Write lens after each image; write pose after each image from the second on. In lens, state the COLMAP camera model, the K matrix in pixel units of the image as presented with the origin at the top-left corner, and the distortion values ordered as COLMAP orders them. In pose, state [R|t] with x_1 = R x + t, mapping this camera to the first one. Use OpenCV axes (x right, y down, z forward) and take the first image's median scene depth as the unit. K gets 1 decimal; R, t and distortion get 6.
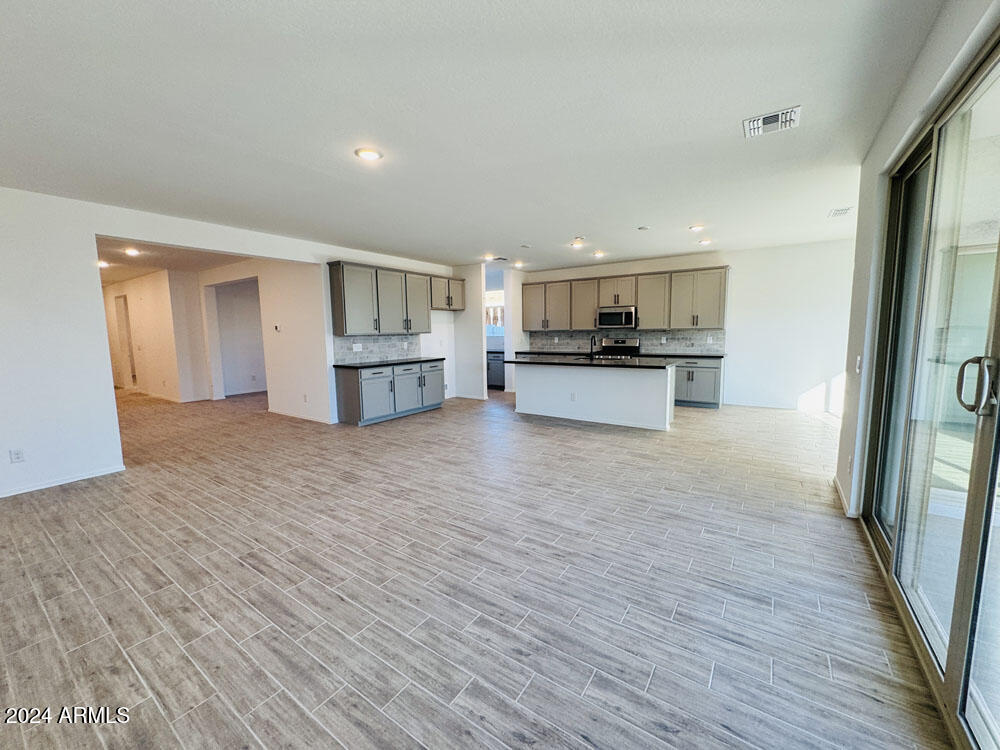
lens RADIAL K [[398.8, 0, 501.3], [0, 398.8, 375.0], [0, 0, 1]] dist [-0.001048, 0.000412]
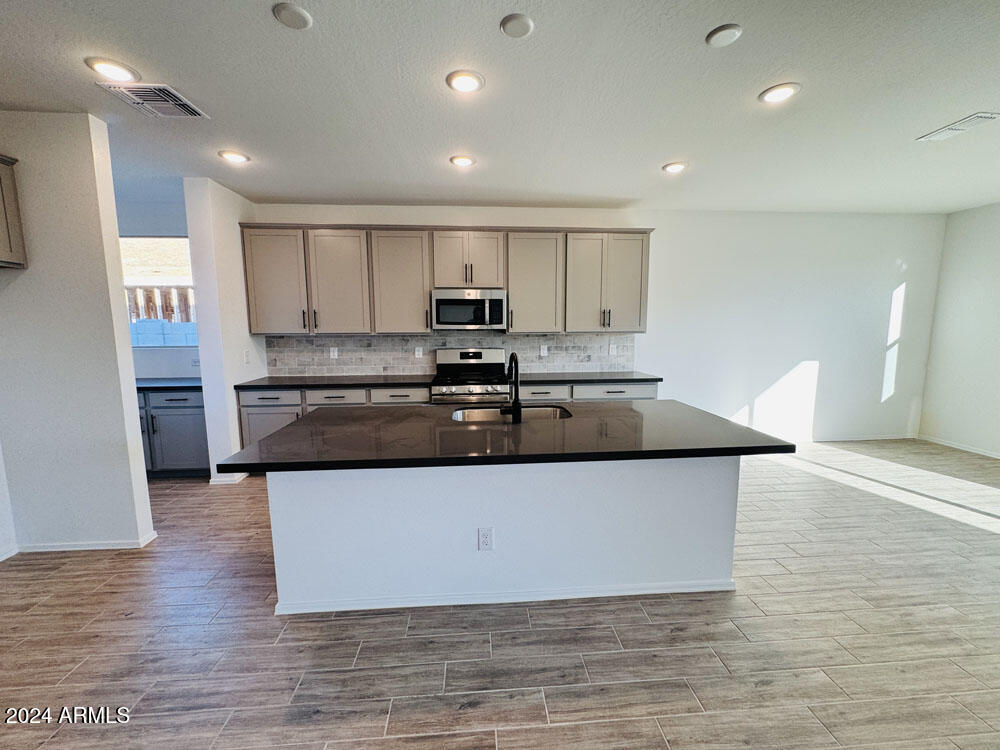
lens RADIAL K [[398.8, 0, 501.1], [0, 398.8, 373.6], [0, 0, 1]] dist [-0.001048, 0.000412]
pose [[0.780613, -0.064699, 0.621658, -0.006231], [0.063514, 0.997690, 0.024080, -0.072977], [-0.621780, 0.020687, 0.782919, 0.588704]]
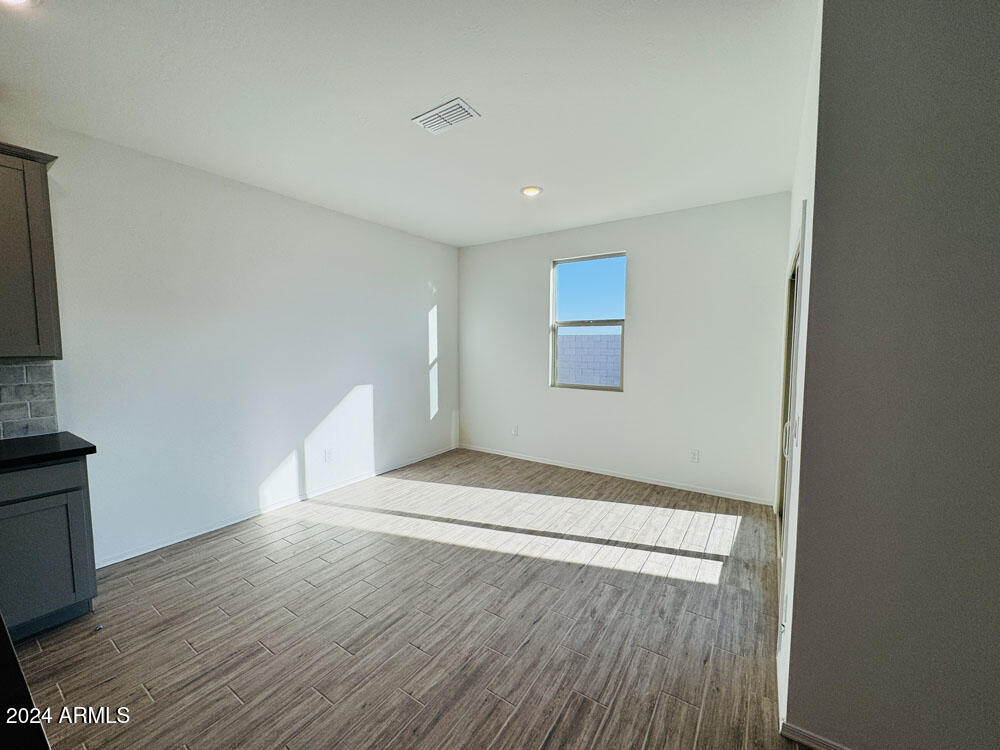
lens RADIAL K [[398.8, 0, 507.4], [0, 398.8, 371.3], [0, 0, 1]] dist [-0.001048, 0.000412]
pose [[-0.022404, -0.056193, 0.998169, 0.225776], [0.111510, 0.992049, 0.058351, -0.076485], [-0.993511, 0.112613, -0.015960, 0.587376]]
